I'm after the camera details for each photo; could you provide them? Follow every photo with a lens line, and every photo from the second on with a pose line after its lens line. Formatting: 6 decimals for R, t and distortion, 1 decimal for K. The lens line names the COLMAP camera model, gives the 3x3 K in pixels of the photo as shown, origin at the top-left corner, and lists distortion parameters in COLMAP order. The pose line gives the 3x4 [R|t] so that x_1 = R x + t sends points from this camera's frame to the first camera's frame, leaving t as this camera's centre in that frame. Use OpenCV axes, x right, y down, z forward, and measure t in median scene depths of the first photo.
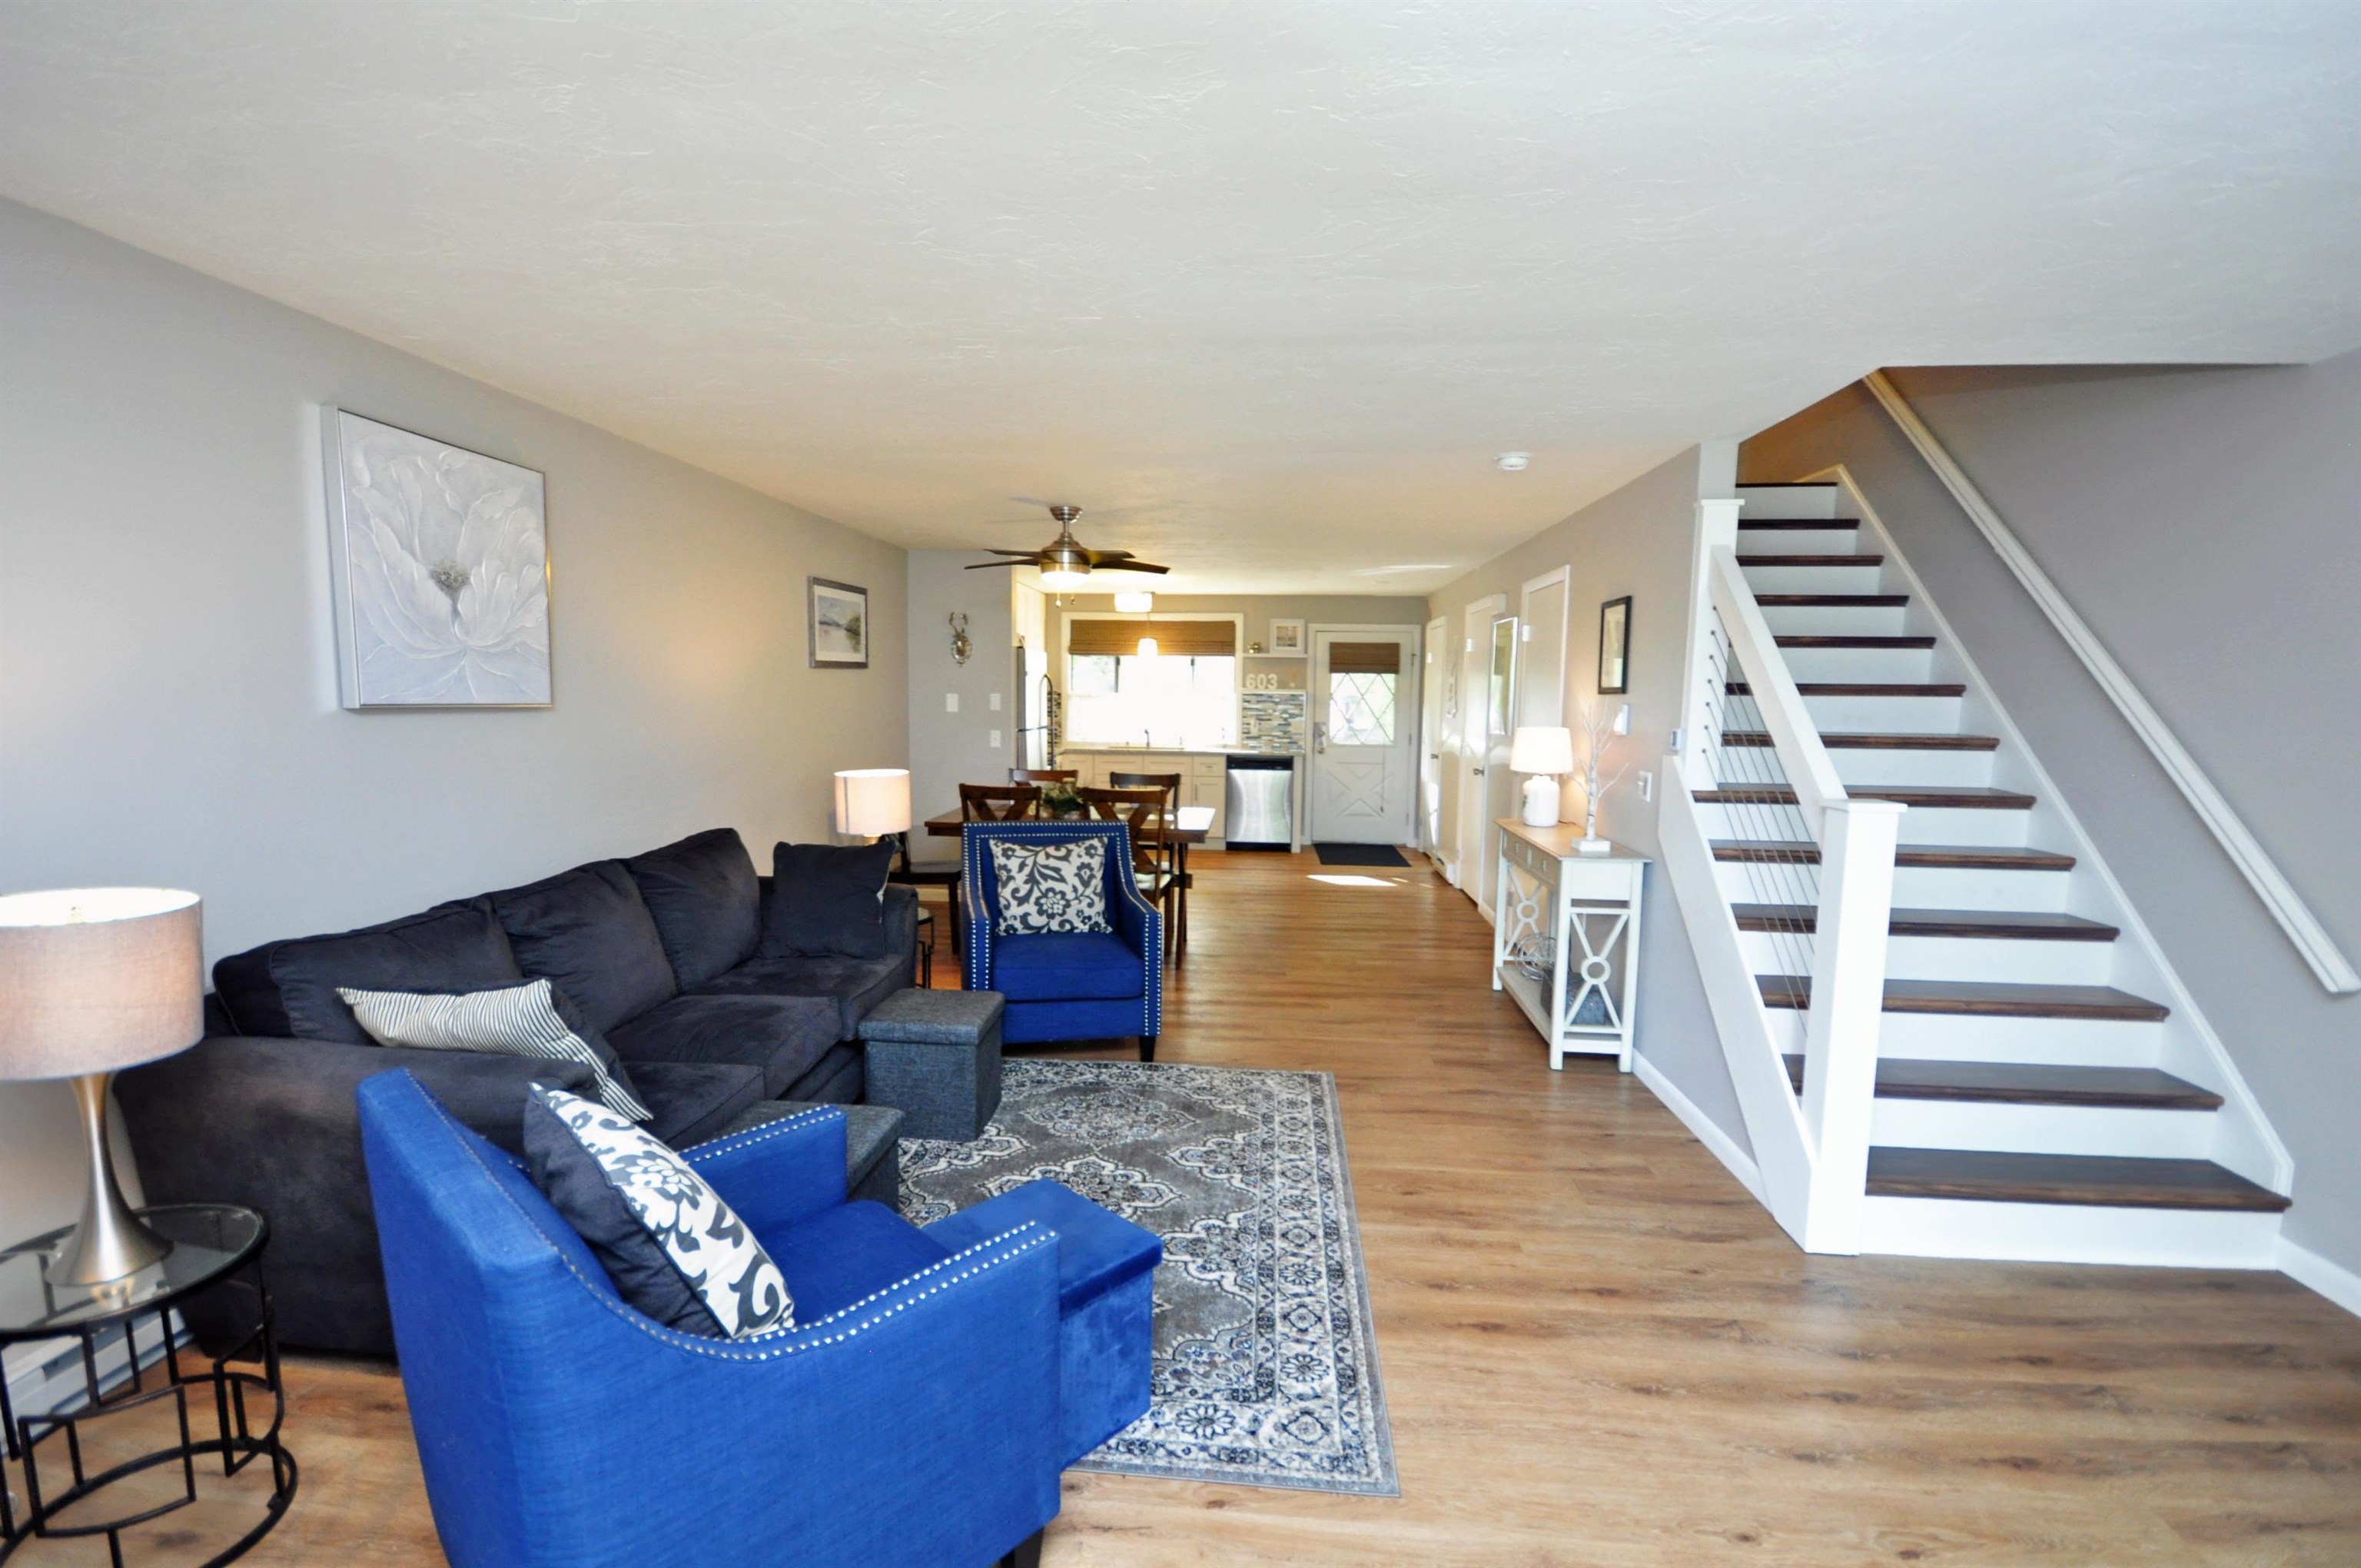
lens RADIAL K [[1036.0, 0, 1170.7], [0, 1036.0, 802.5], [0, 0, 1]] dist [-0.004555, -0.001764]
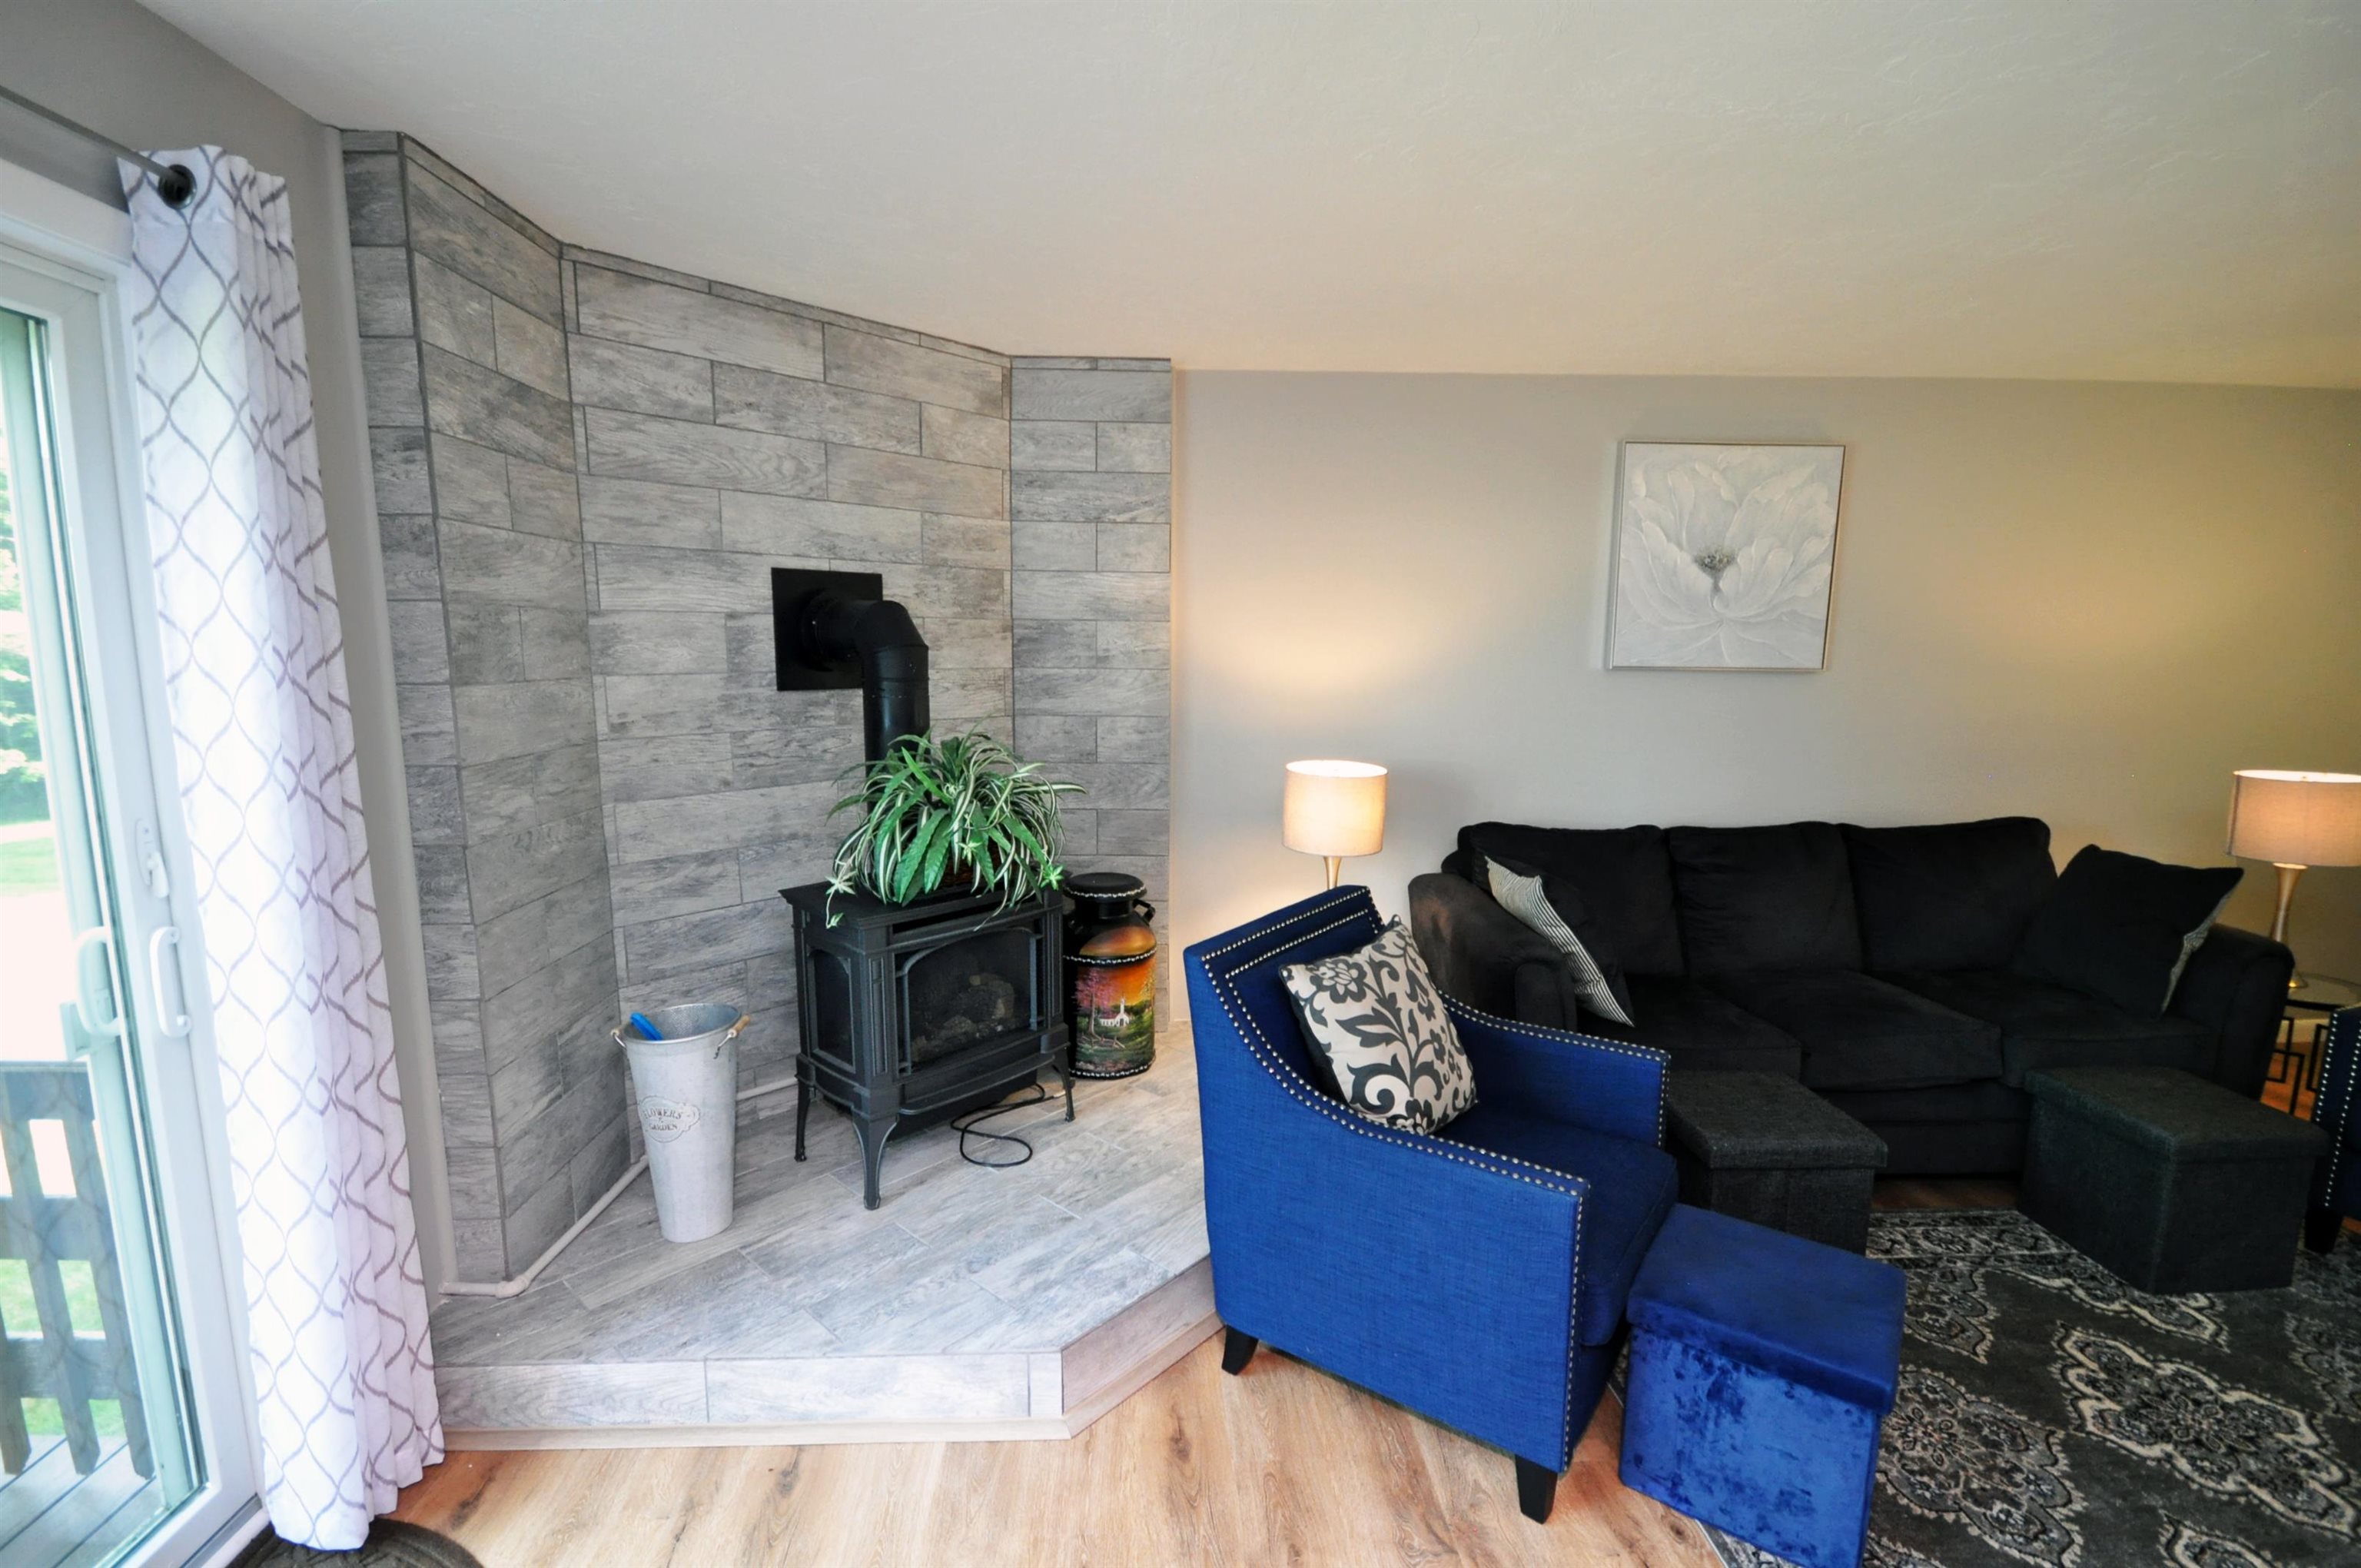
lens RADIAL K [[1036.0, 0, 1169.1], [0, 1036.0, 798.6], [0, 0, 1]] dist [-0.004555, -0.001764]
pose [[0.121712, 0.127756, -0.984309, 0.430974], [-0.105459, 0.987733, 0.115160, -0.018441], [0.986947, 0.089788, 0.133692, 0.250804]]
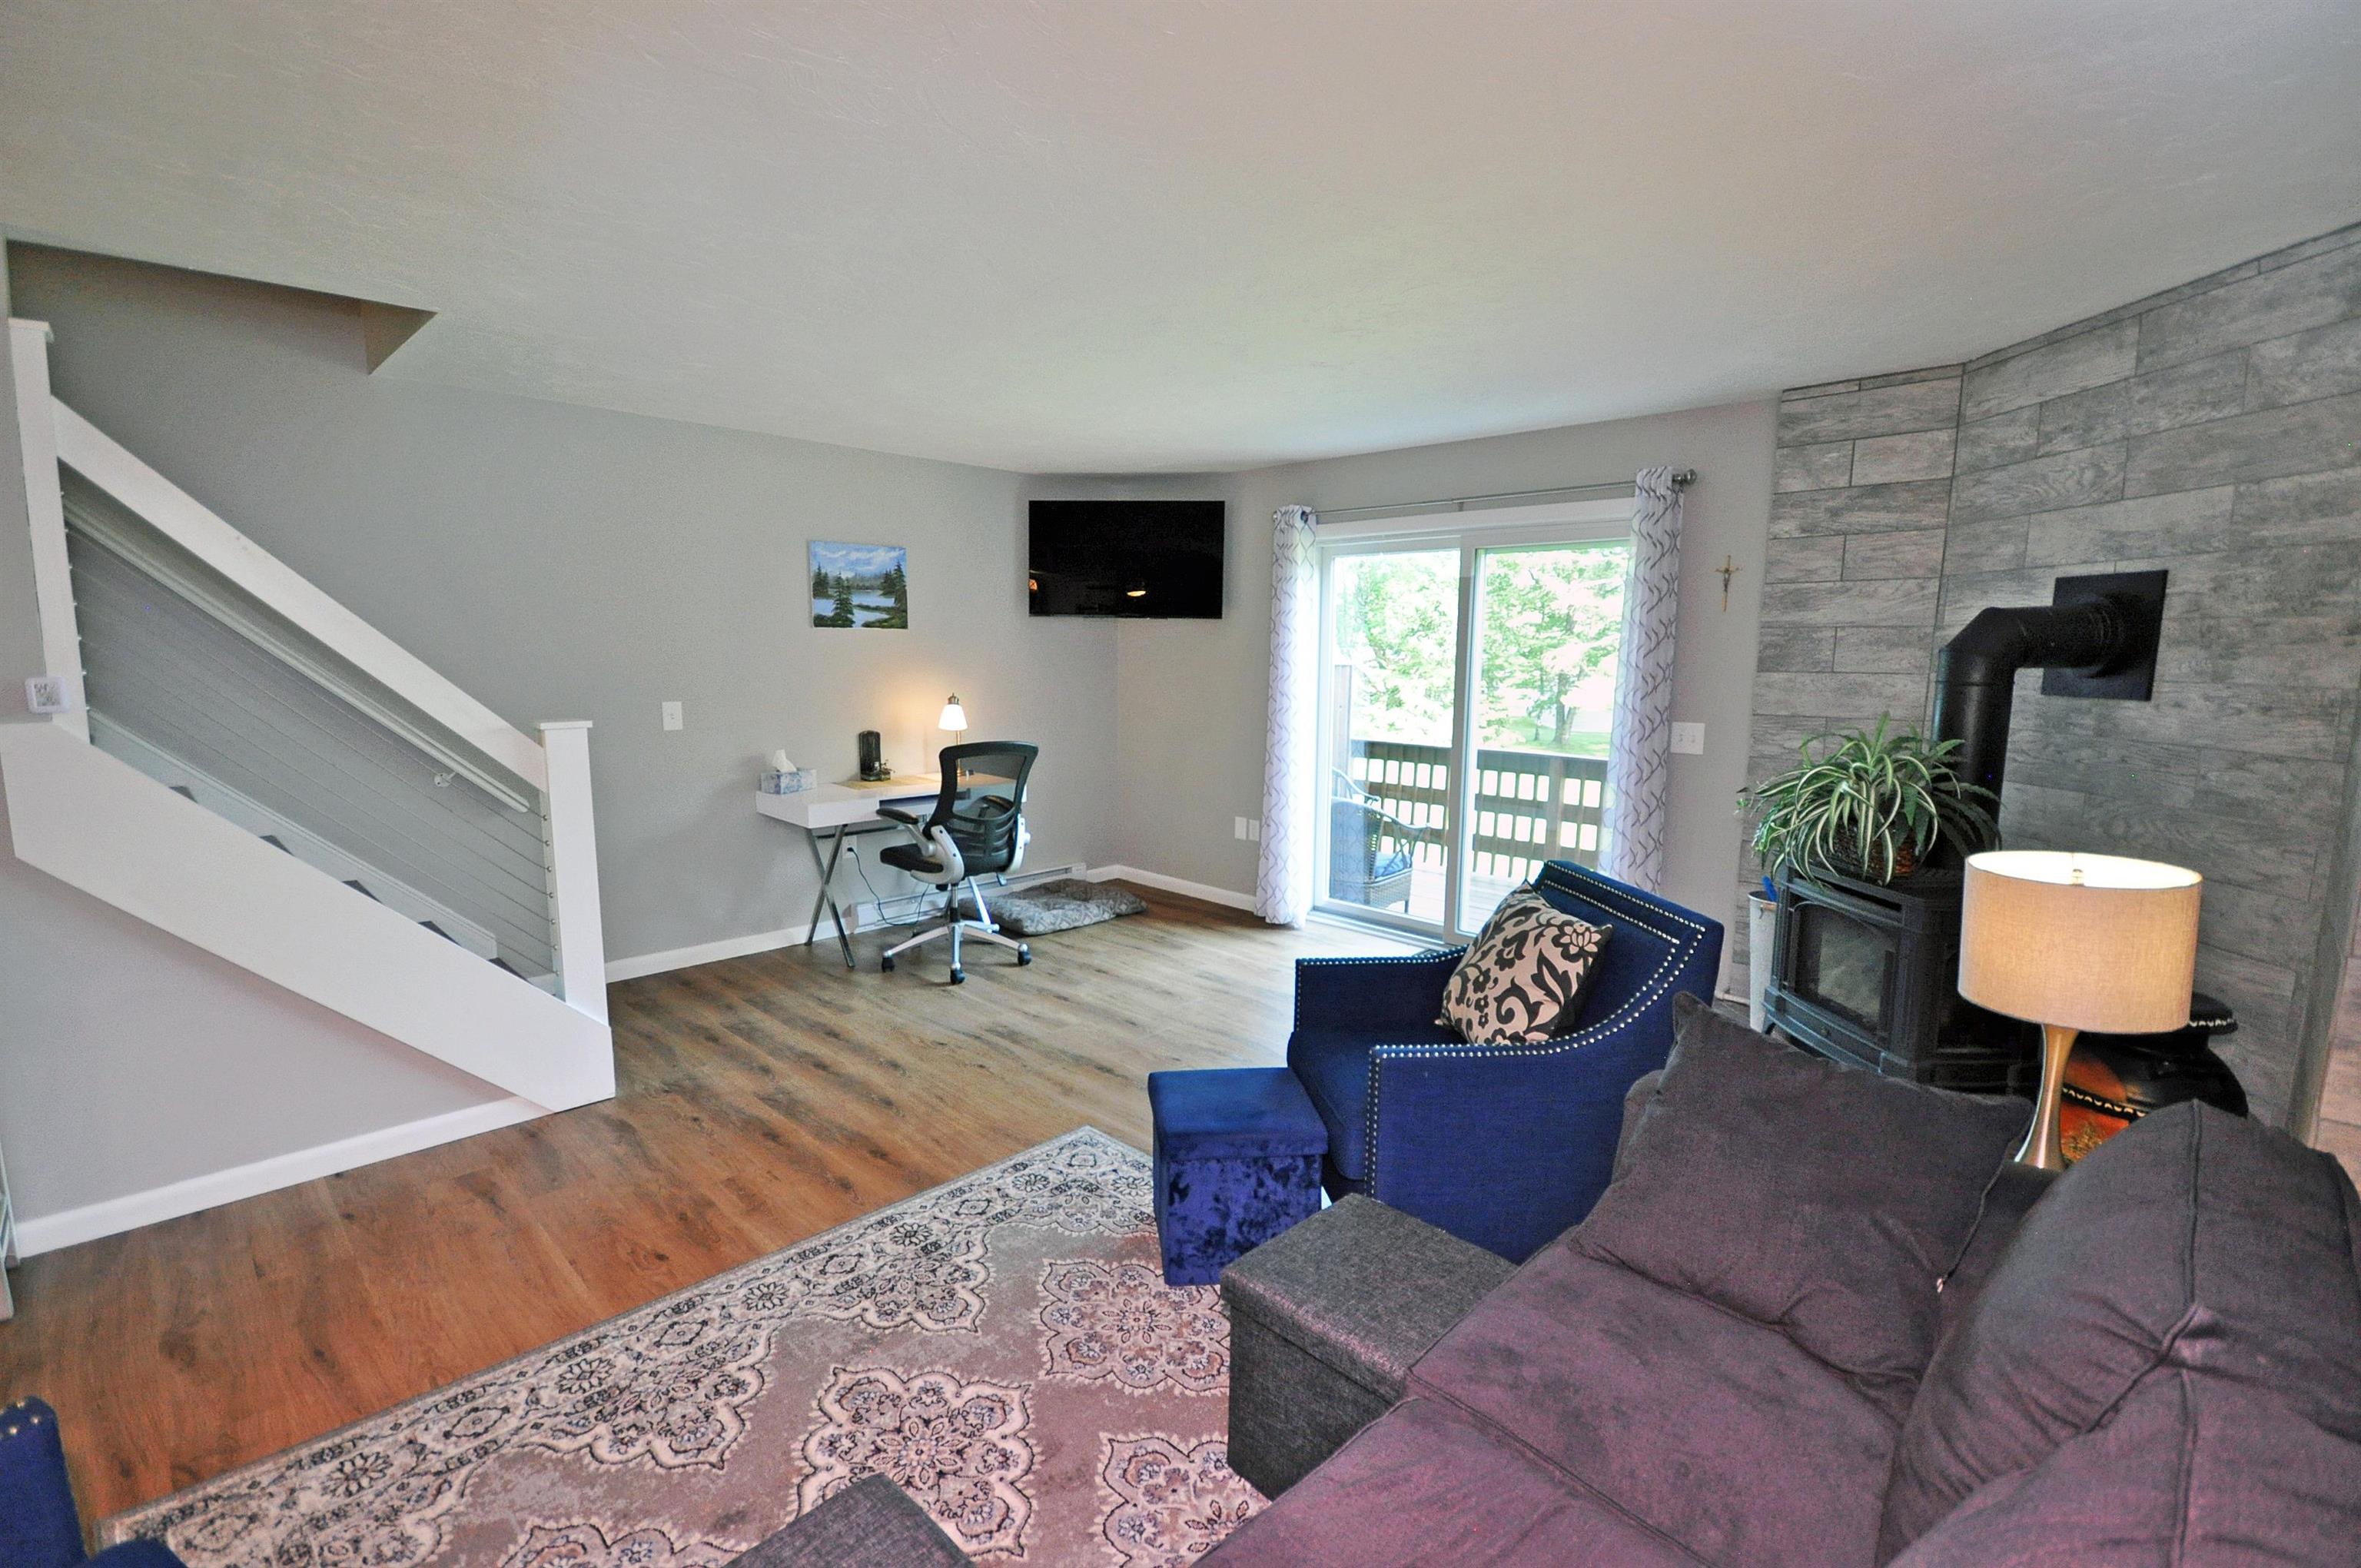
lens RADIAL K [[1036.0, 0, 1171.1], [0, 1036.0, 783.0], [0, 0, 1]] dist [-0.004555, -0.001764]
pose [[-0.767841, -0.106763, 0.631682, -0.574310], [0.048102, 0.973625, 0.223026, -0.151508], [-0.638832, 0.201634, -0.742454, 1.332705]]
